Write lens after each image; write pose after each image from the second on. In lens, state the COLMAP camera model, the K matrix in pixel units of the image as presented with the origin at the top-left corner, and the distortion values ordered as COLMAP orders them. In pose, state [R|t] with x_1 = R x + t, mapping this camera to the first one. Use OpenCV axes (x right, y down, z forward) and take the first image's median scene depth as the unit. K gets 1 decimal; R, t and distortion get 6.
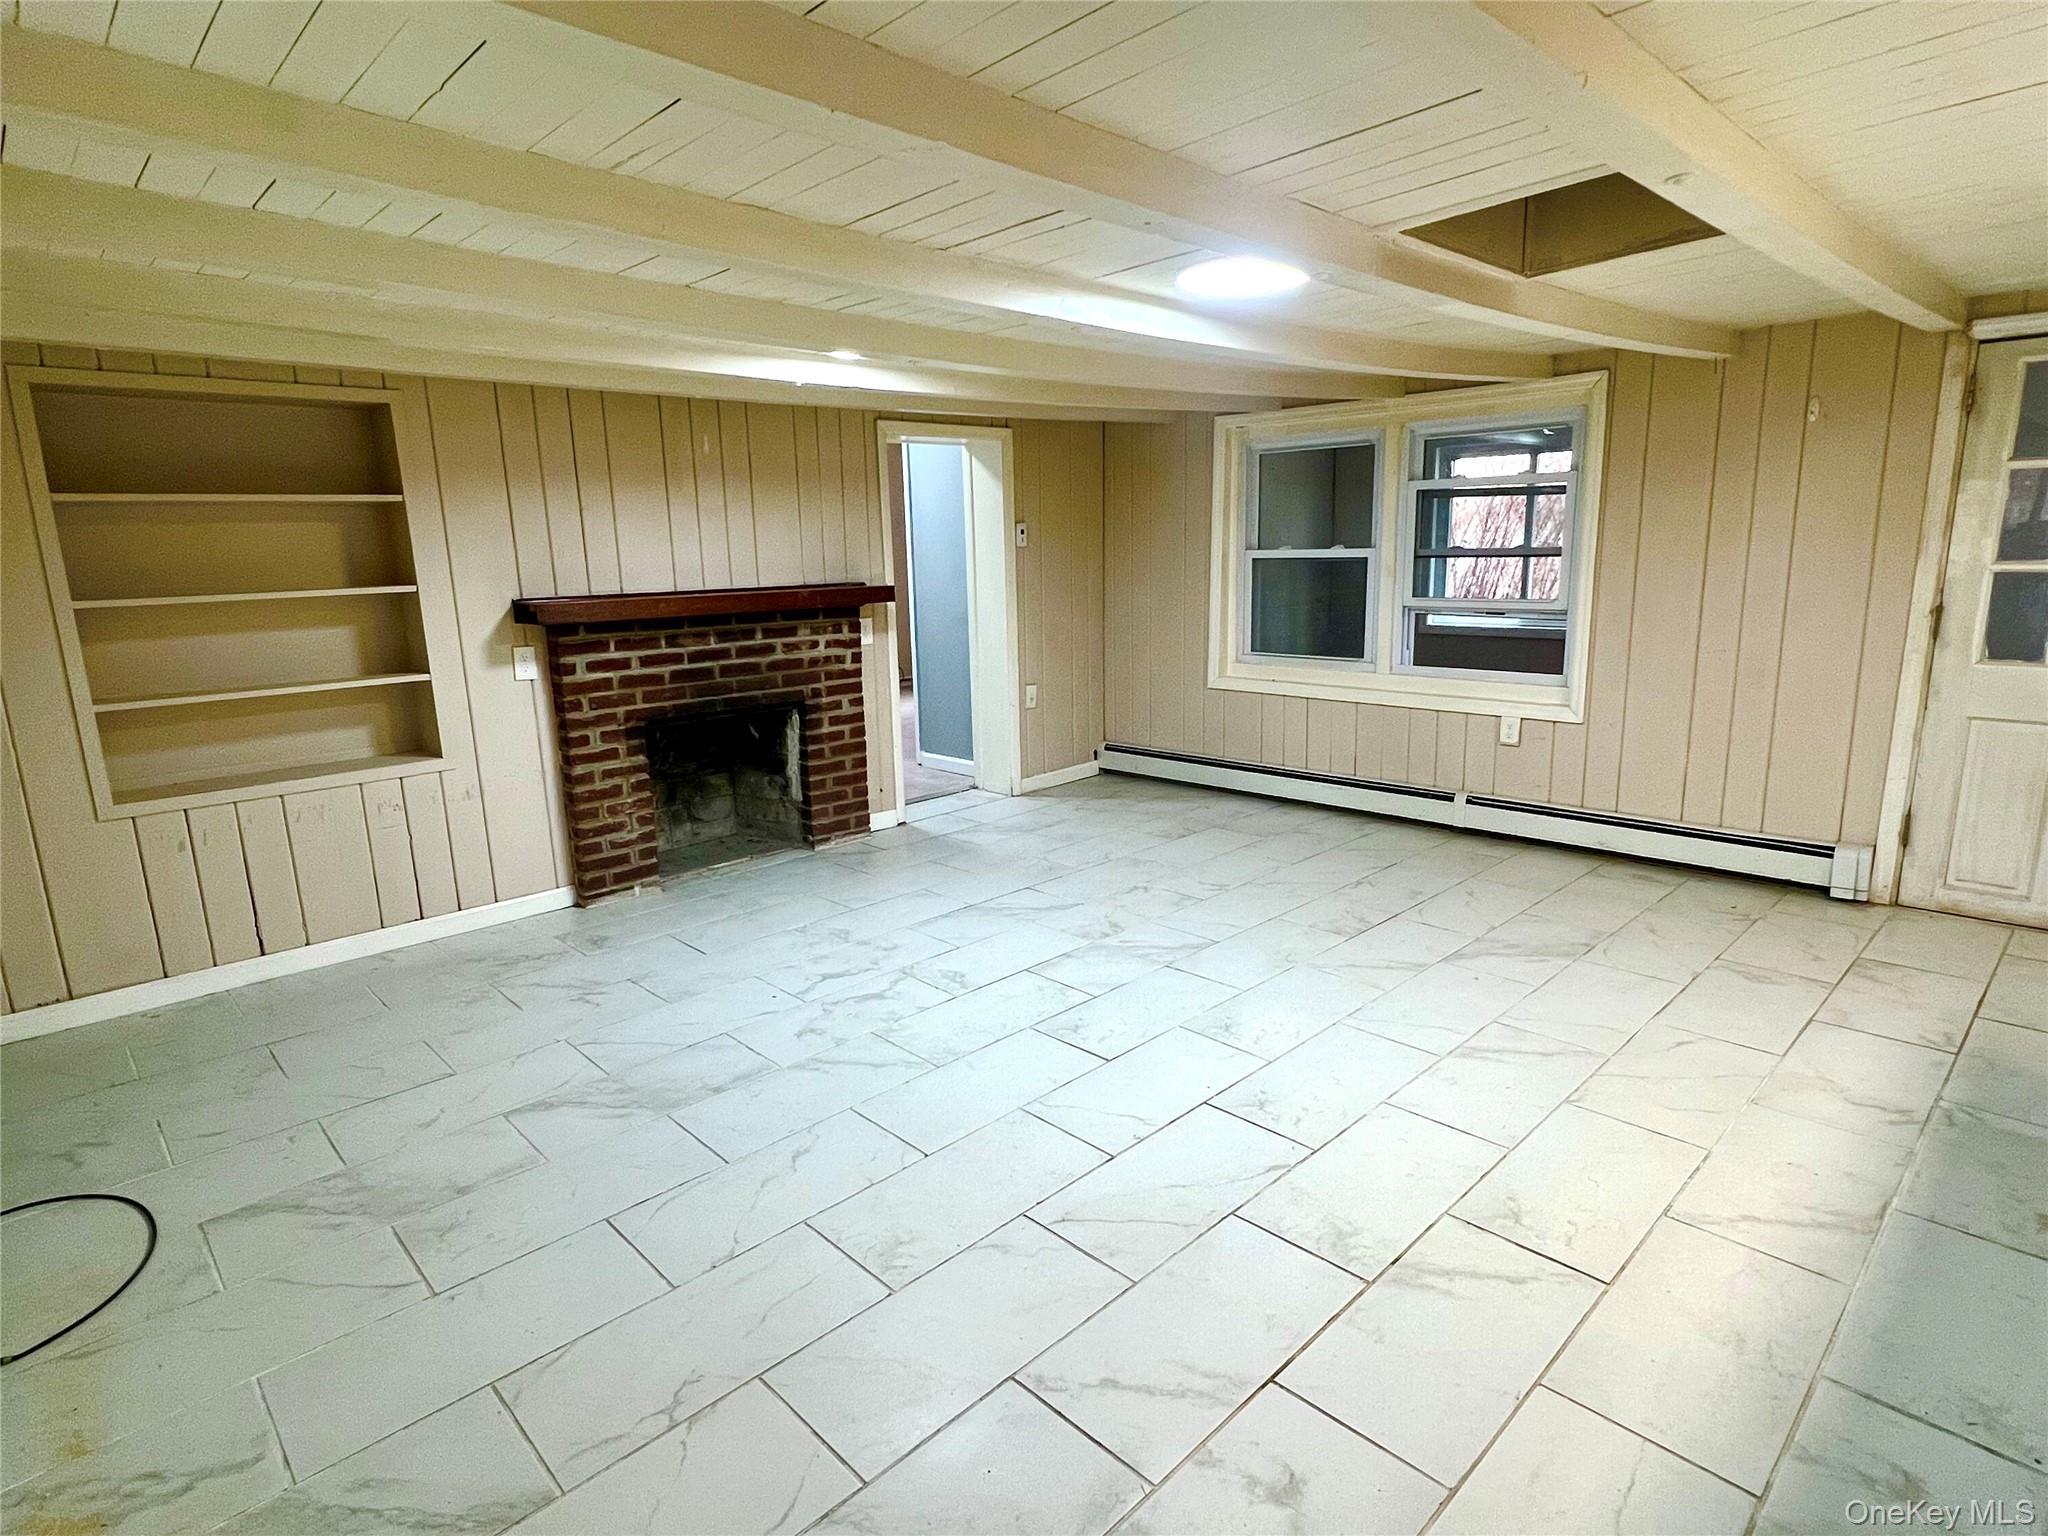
lens RADIAL K [[1086.7, 0, 1011.5], [0, 1086.7, 770.5], [0, 0, 1]] dist [0.004677, -0.001007]
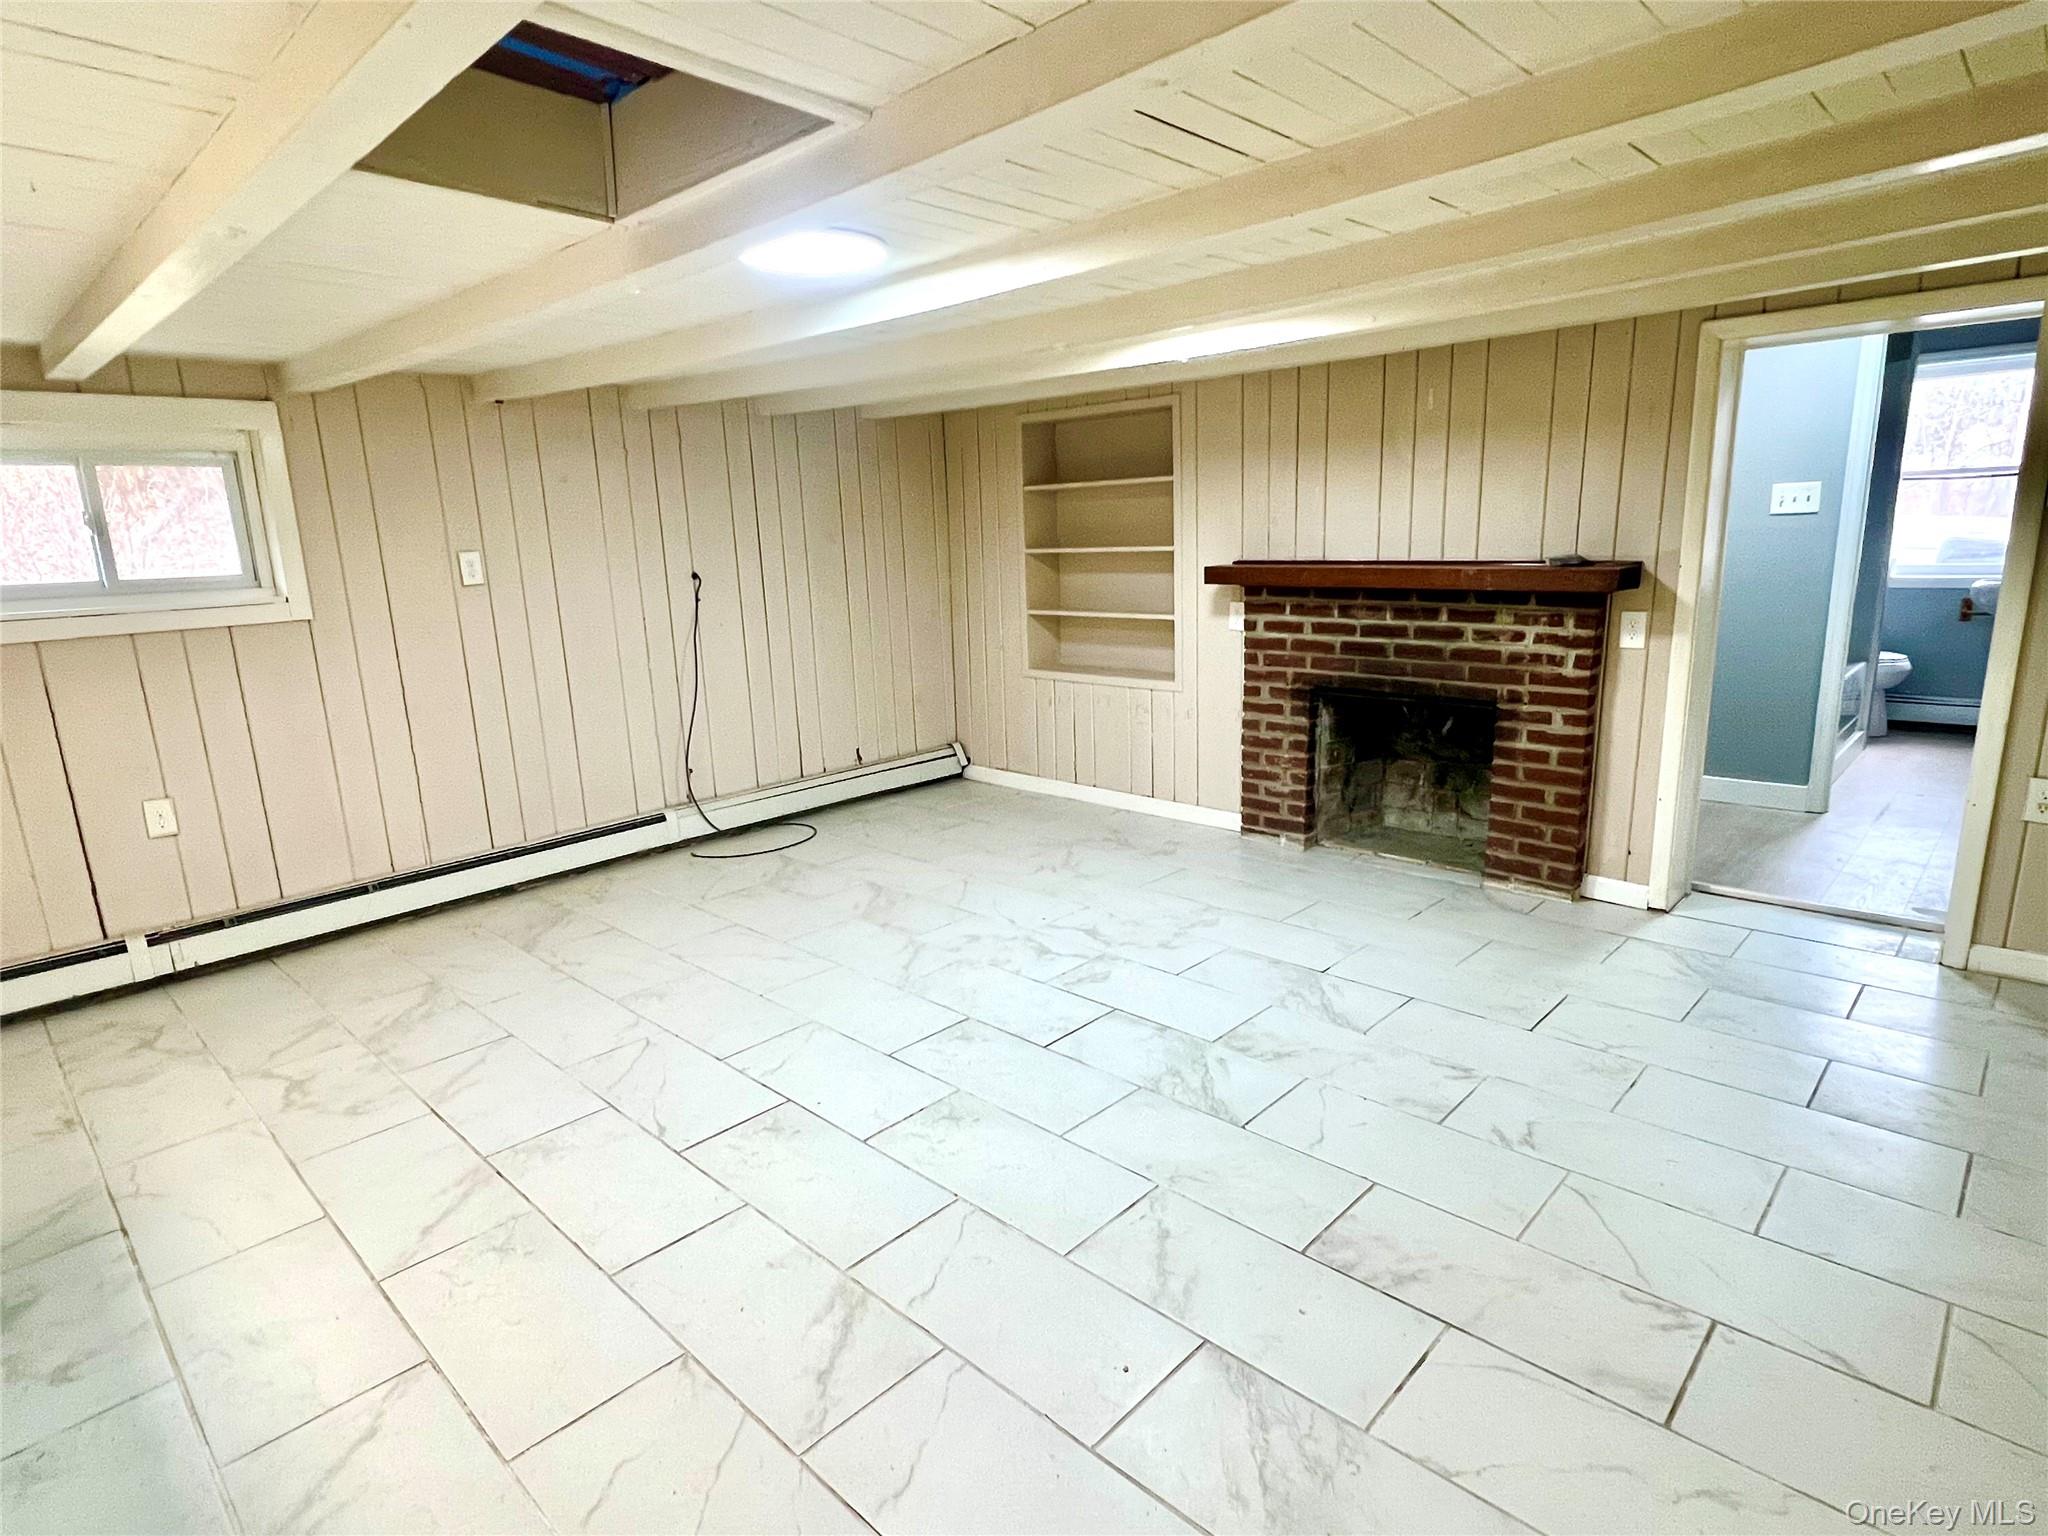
lens RADIAL K [[1086.7, 0, 1012.9], [0, 1086.7, 769.2], [0, 0, 1]] dist [0.004677, -0.001007]
pose [[0.048782, 0.244017, -0.968543, 0.672391], [-0.173212, 0.957072, 0.232403, -0.161932], [0.983676, 0.156426, 0.088955, 0.651622]]
